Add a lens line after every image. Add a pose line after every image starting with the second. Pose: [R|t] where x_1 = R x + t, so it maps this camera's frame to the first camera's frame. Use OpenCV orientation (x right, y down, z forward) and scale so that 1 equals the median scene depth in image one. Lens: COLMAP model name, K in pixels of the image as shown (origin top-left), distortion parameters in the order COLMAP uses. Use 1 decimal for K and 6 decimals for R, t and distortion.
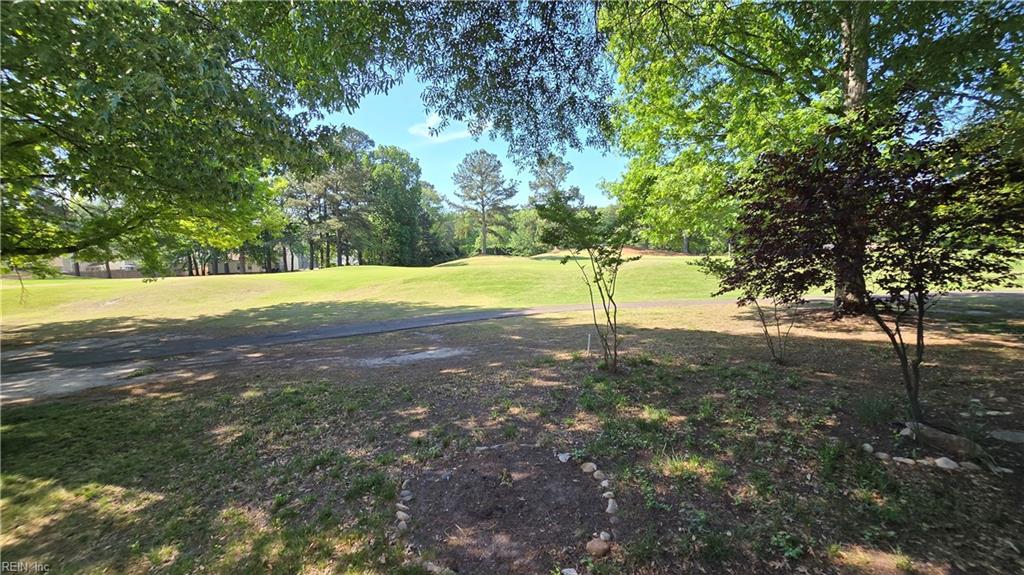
lens RADIAL K [[419.9, 0, 518.6], [0, 419.9, 287.4], [0, 0, 1]] dist [-0.003780, 0.001386]
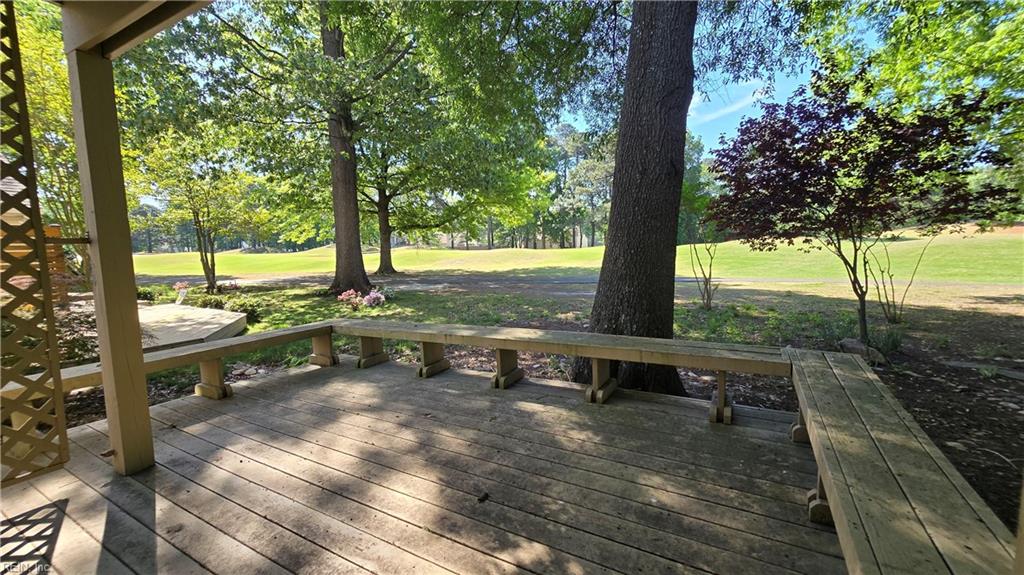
lens RADIAL K [[419.9, 0, 507.1], [0, 419.9, 287.2], [0, 0, 1]] dist [-0.003780, 0.001386]
pose [[0.769011, 0.086891, -0.633302, 0.496052], [-0.062709, 0.996194, 0.060533, 0.068566], [0.636152, -0.006837, 0.771534, -0.281218]]
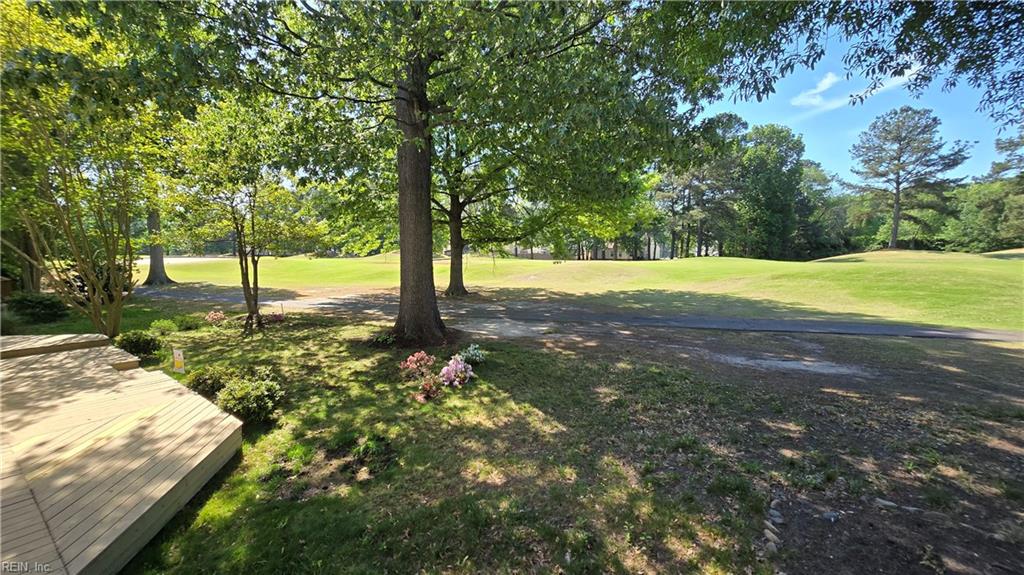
lens RADIAL K [[419.9, 0, 519.0], [0, 419.9, 288.3], [0, 0, 1]] dist [-0.003780, 0.001386]
pose [[0.693659, 0.090290, -0.714622, -0.021678], [-0.072510, 0.995826, 0.055435, -0.001989], [0.716645, 0.013364, 0.697310, -0.014880]]
